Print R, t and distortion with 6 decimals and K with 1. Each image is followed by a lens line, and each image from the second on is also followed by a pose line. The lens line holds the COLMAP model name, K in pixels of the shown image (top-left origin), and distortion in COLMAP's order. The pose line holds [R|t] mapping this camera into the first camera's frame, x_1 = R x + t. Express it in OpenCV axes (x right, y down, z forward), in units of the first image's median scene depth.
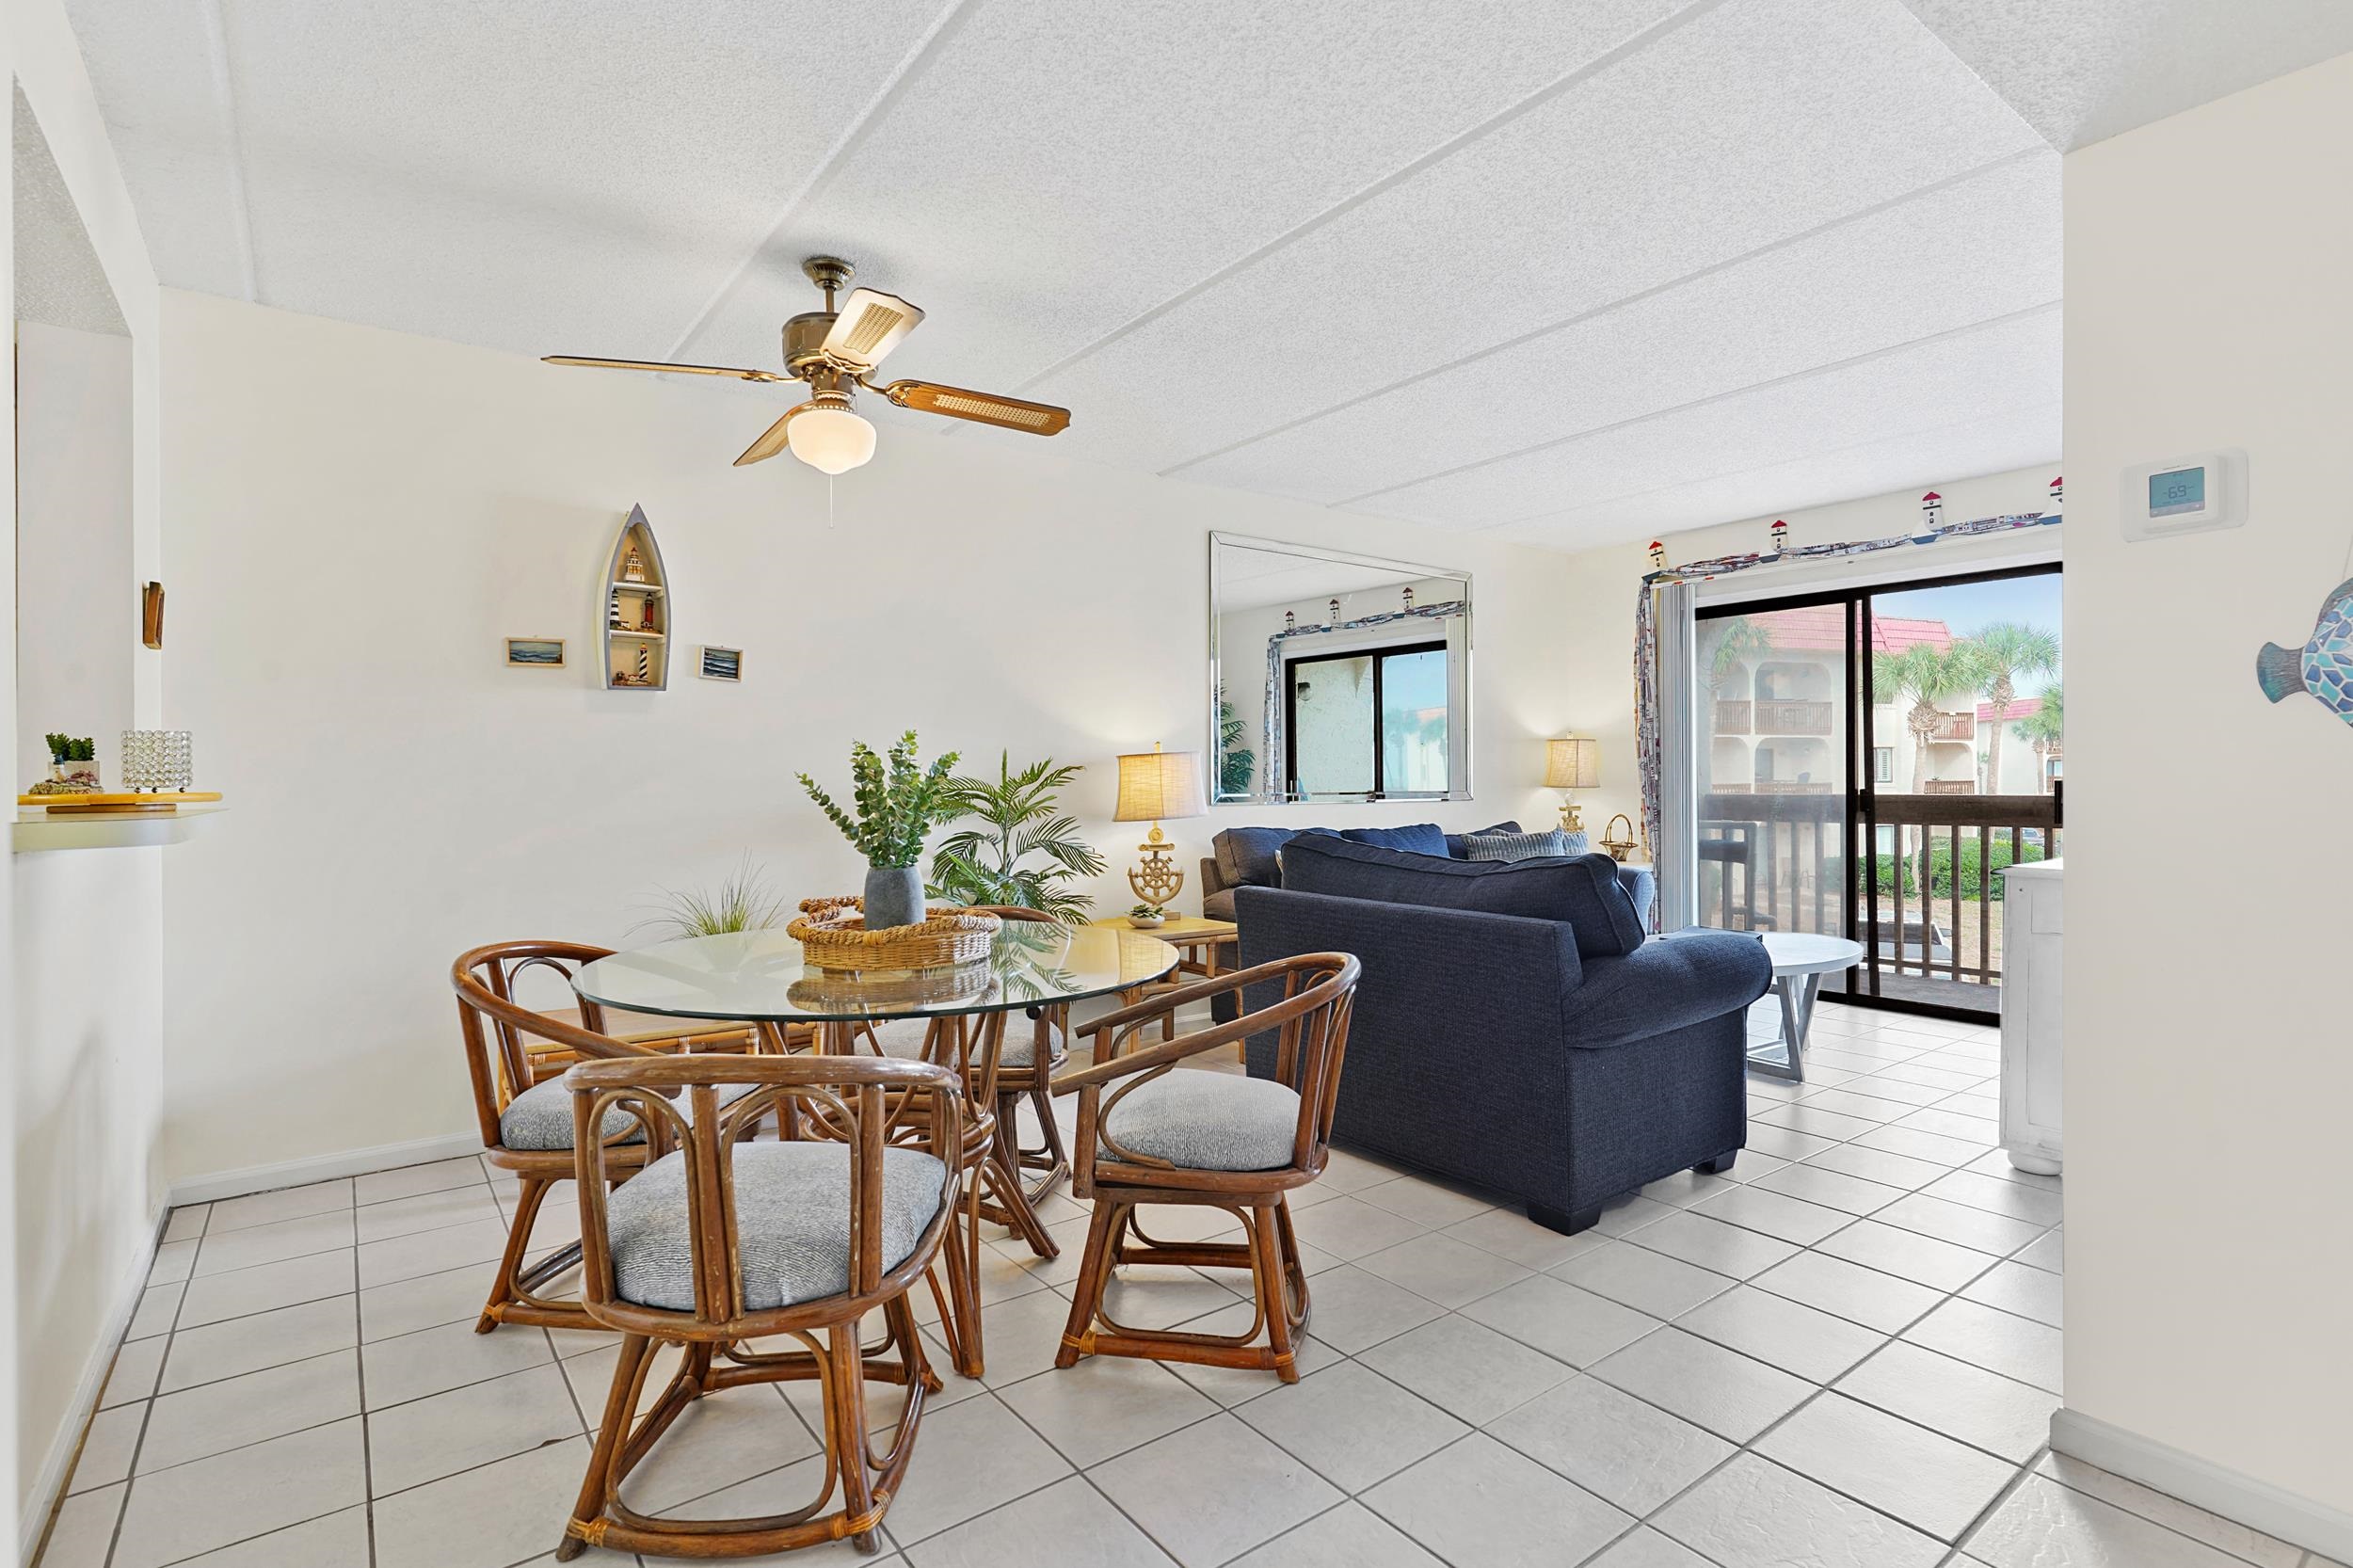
lens RADIAL K [[1150.6, 0, 1171.9], [0, 1150.6, 779.1], [0, 0, 1]] dist [-0.002359, 0.000676]
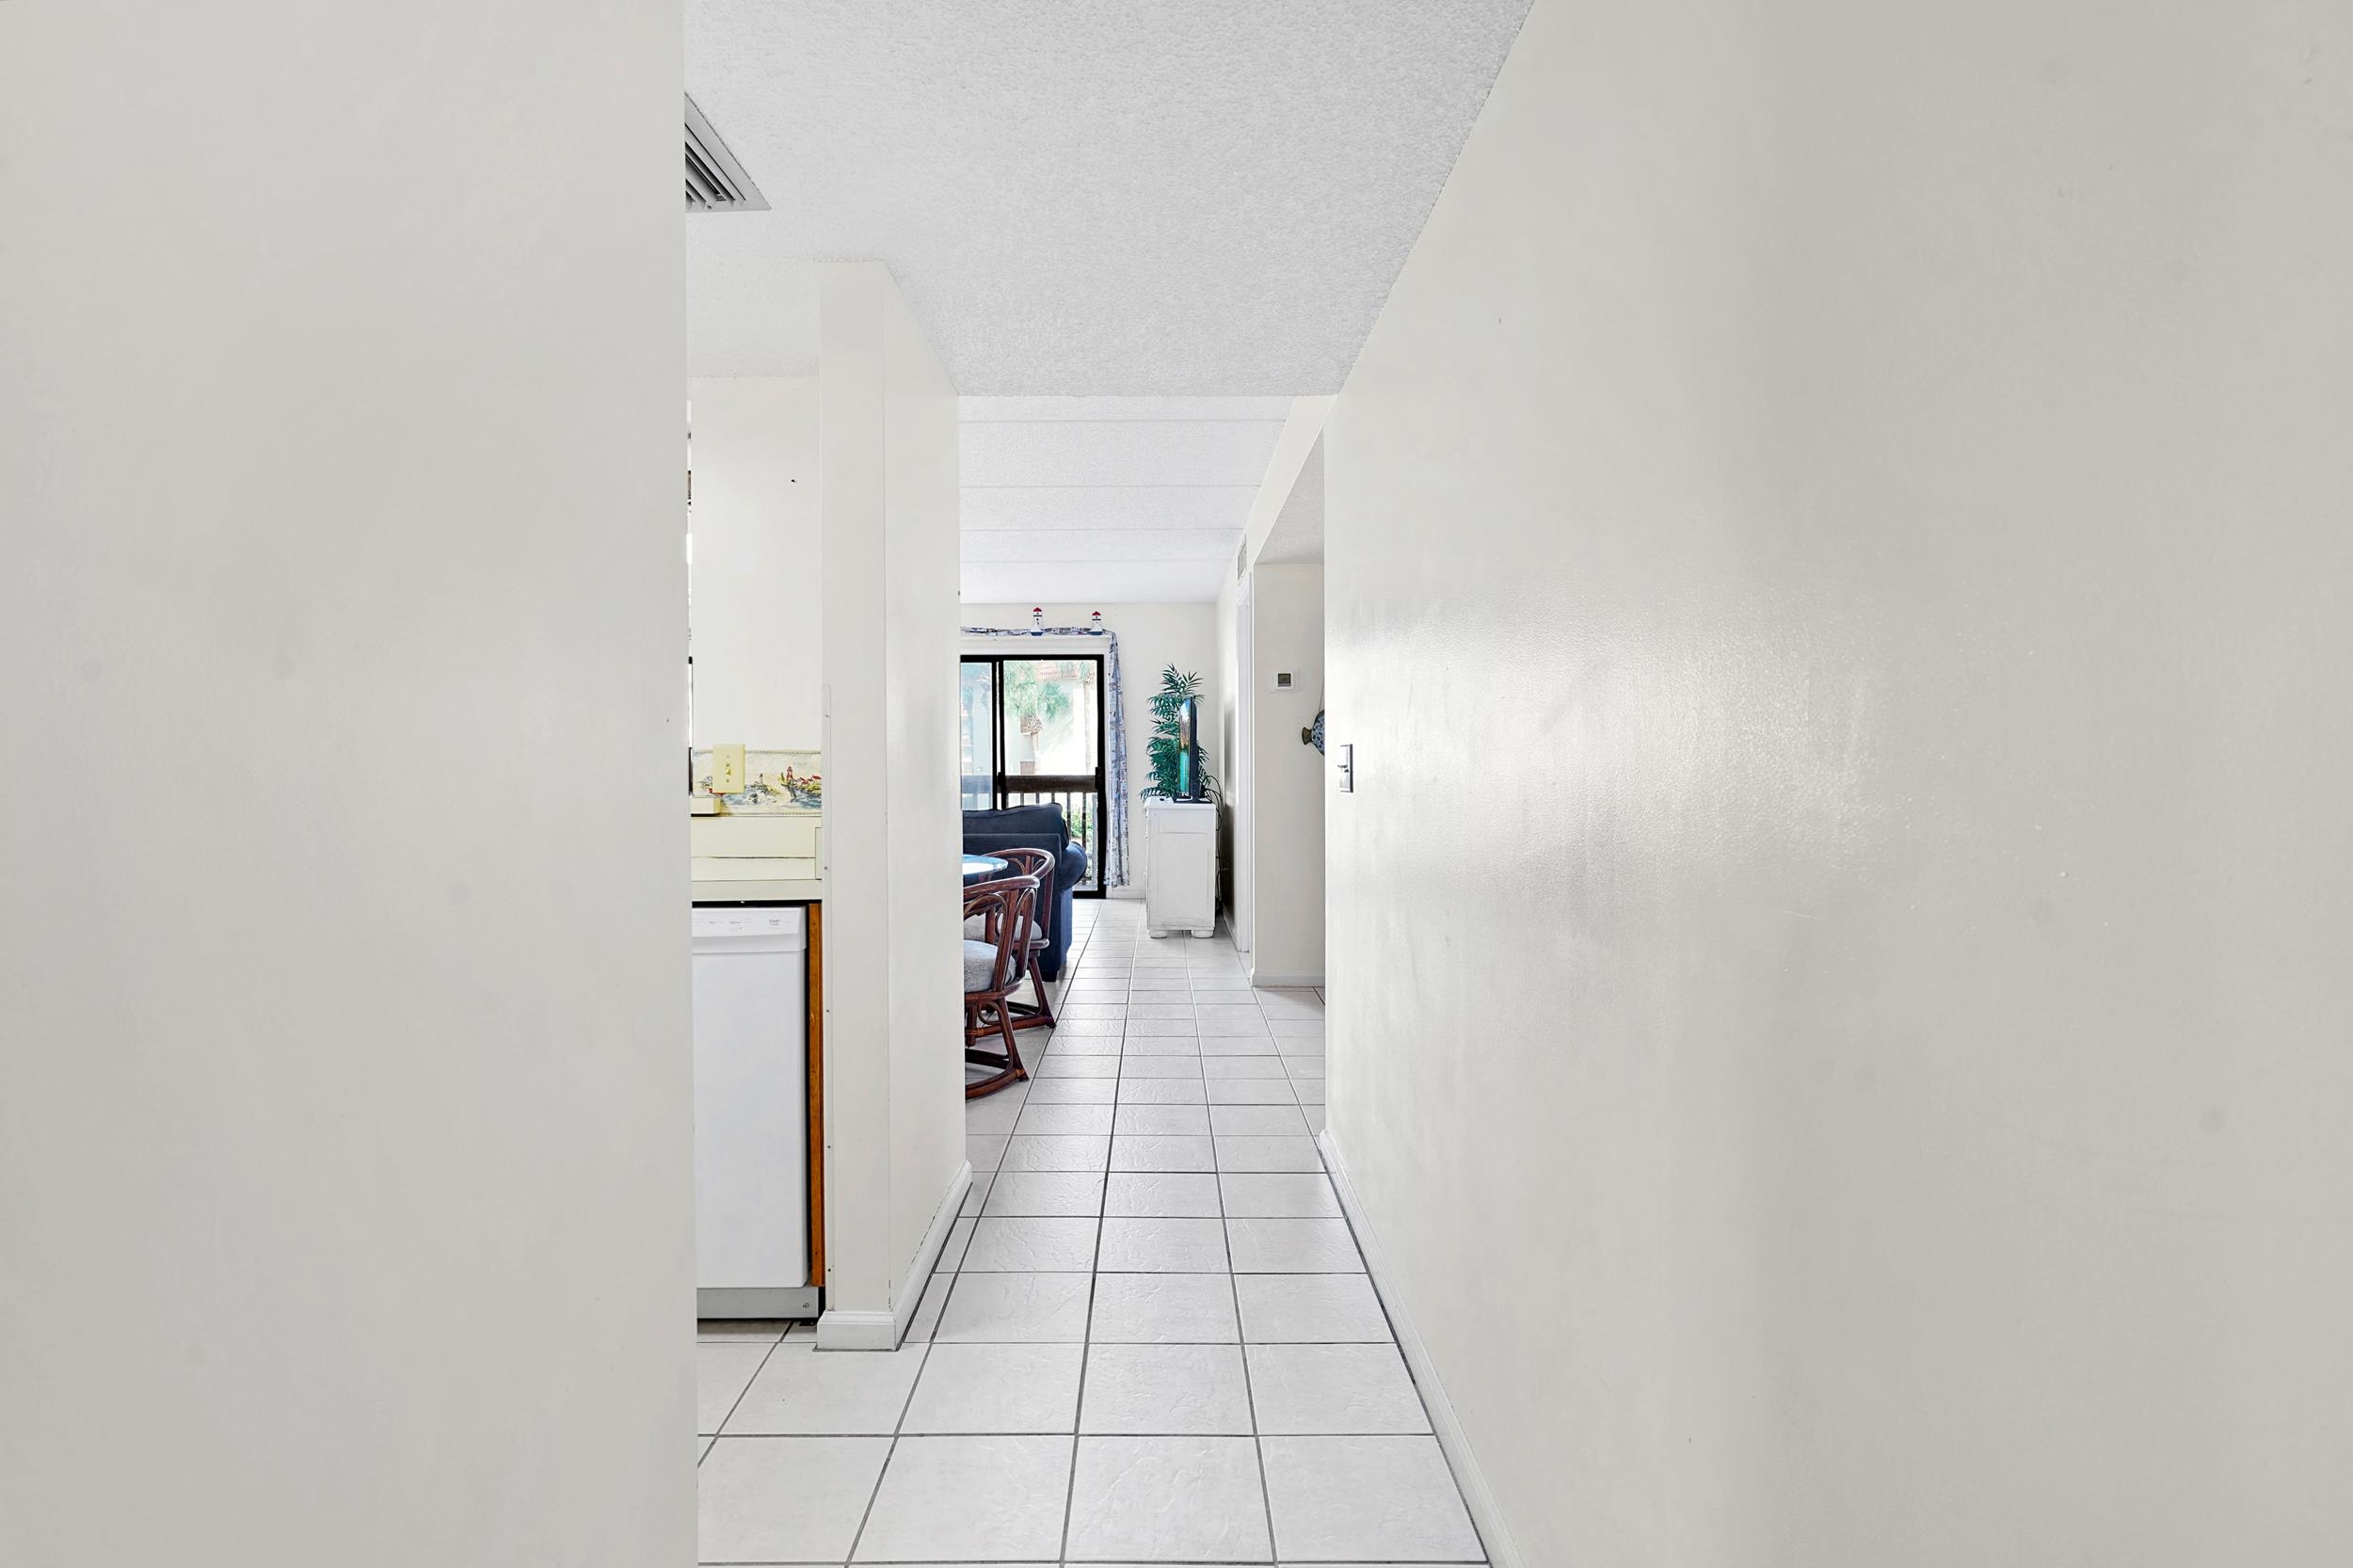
lens RADIAL K [[1150.6, 0, 1171.9], [0, 1150.6, 779.1], [0, 0, 1]] dist [-0.002359, 0.000676]
pose [[0.579871, -0.012976, 0.814605, -0.801275], [0.003891, 0.999906, 0.013157, -0.003153], [-0.814699, -0.004459, 0.579867, -0.255514]]
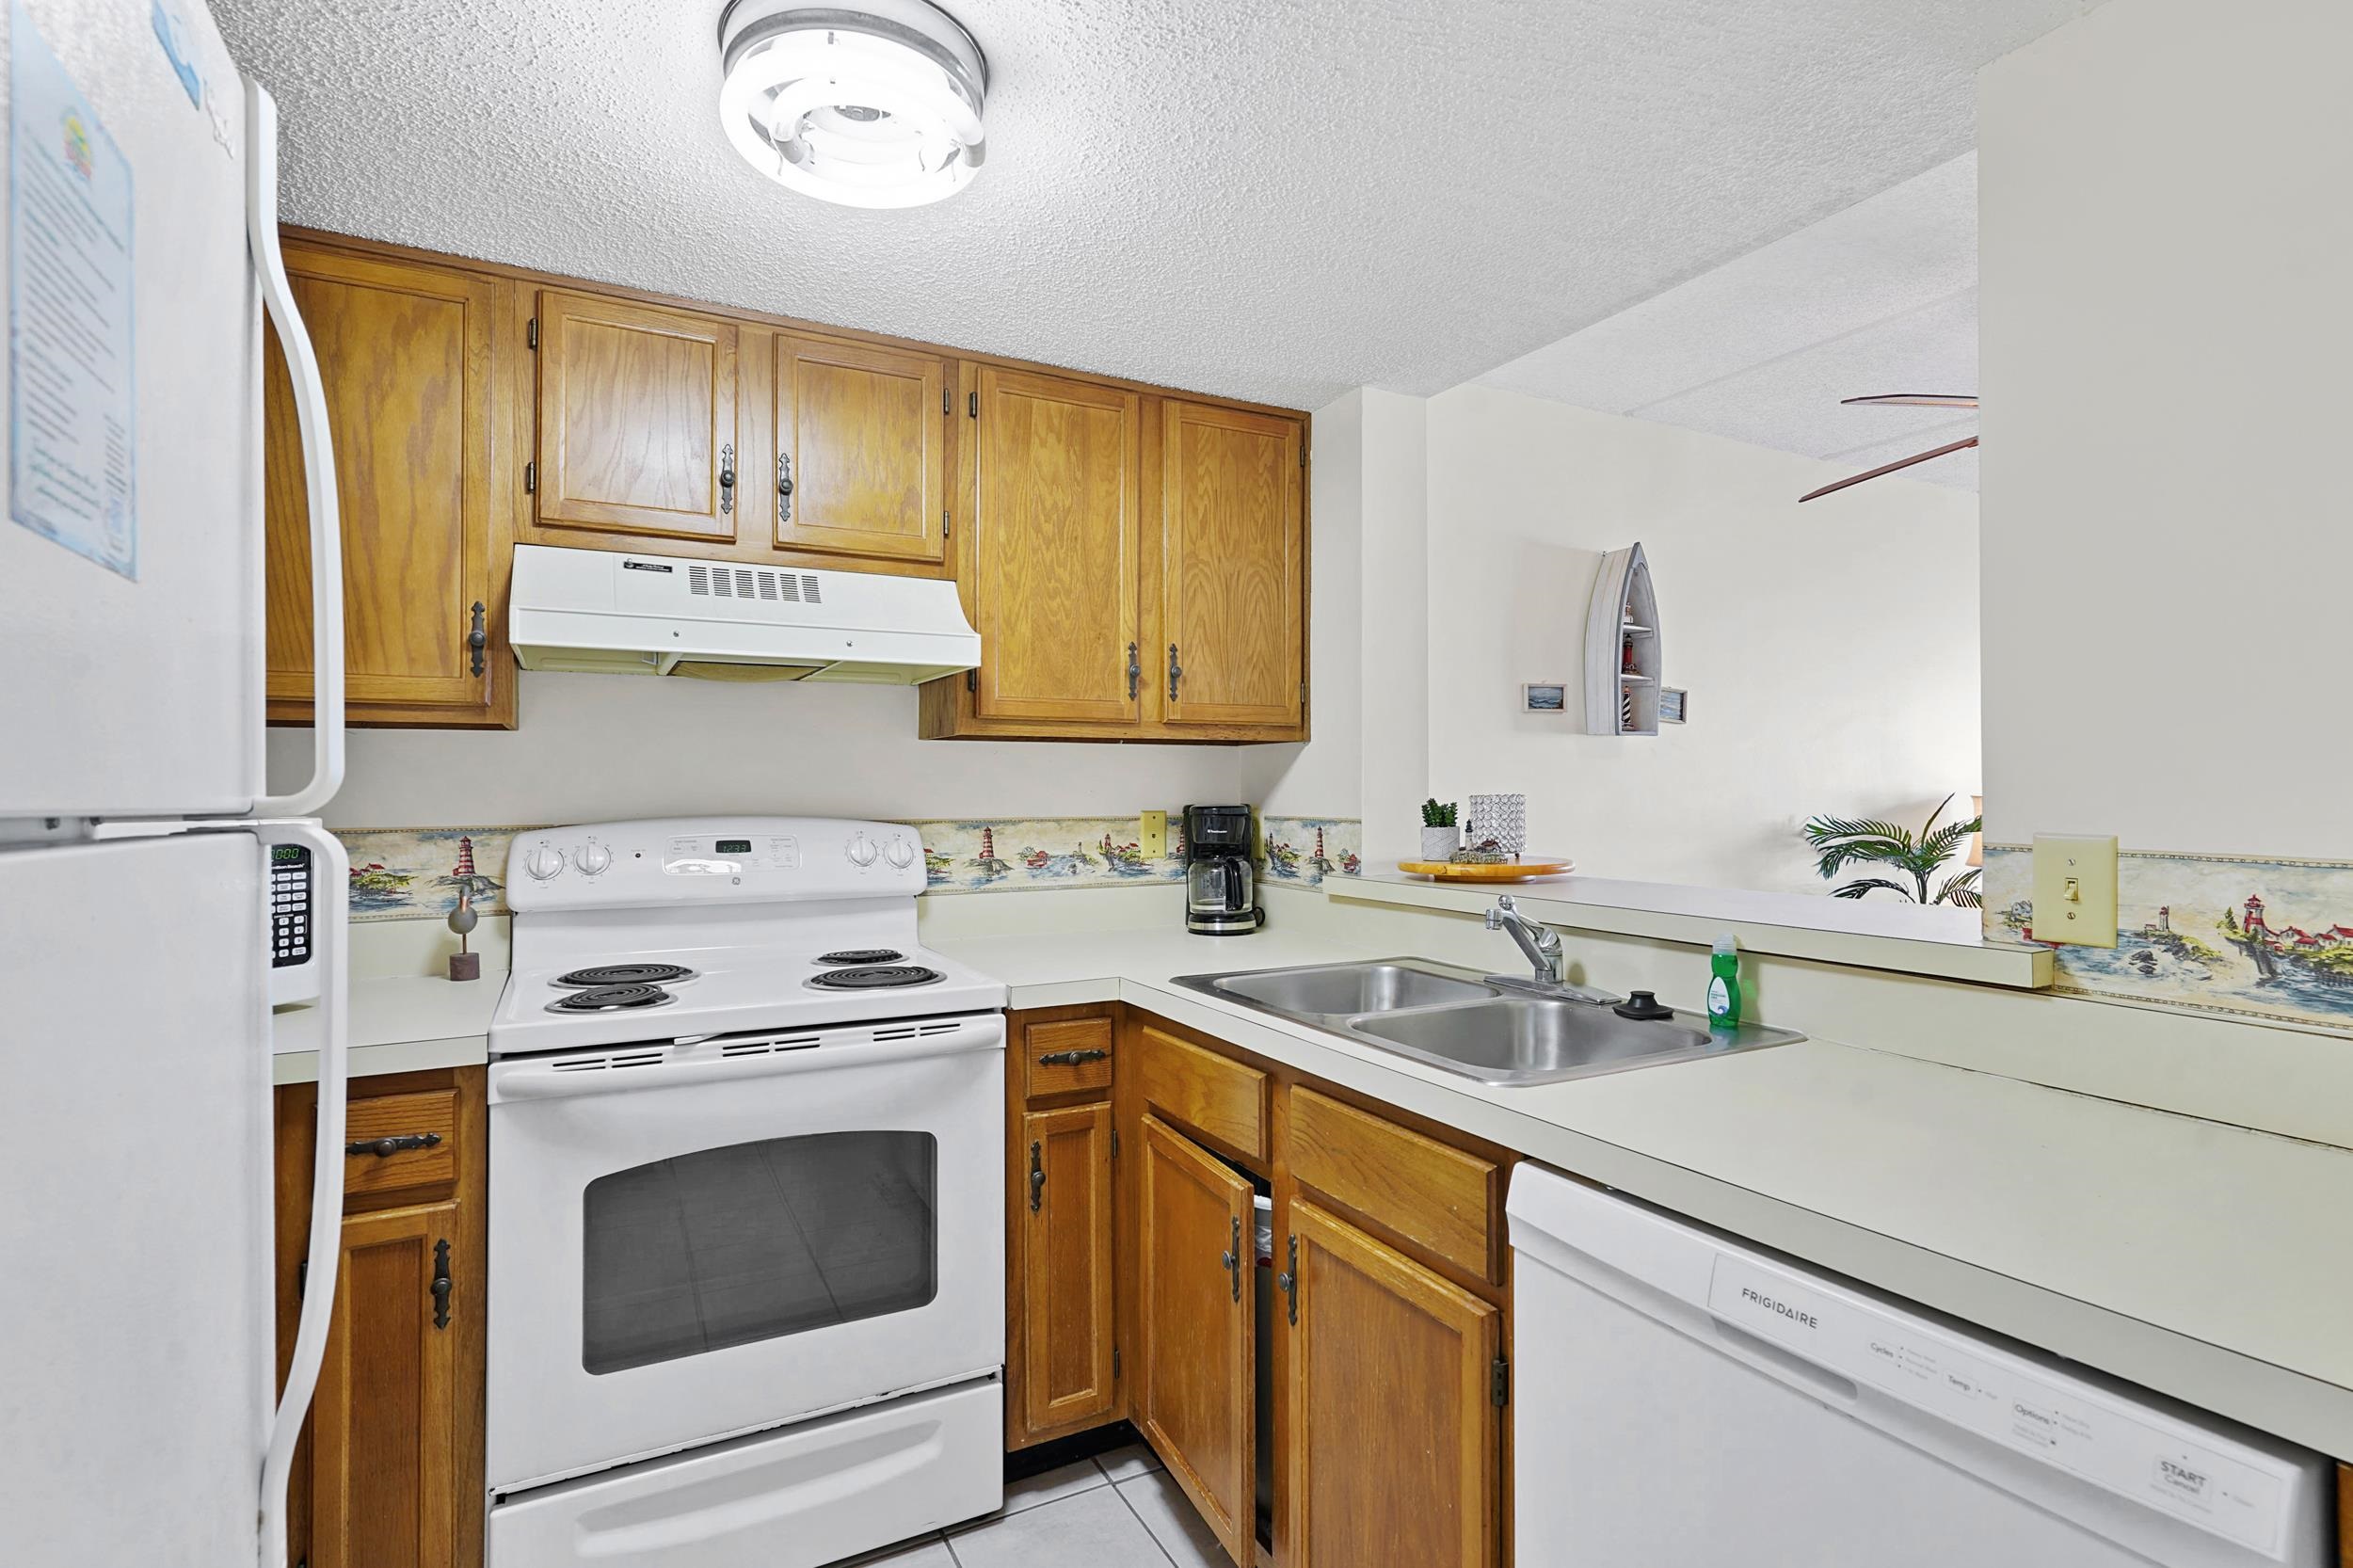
lens RADIAL K [[1133.0, 0, 1154.9], [0, 1133.0, 787.8], [0, 0, 1]] dist [-0.010006, 0.007606]
pose [[0.989425, 0.001784, -0.145036, -0.604709], [-0.001741, 0.999998, 0.000425, -0.027324], [0.145036, -0.000168, 0.989426, 0.010421]]
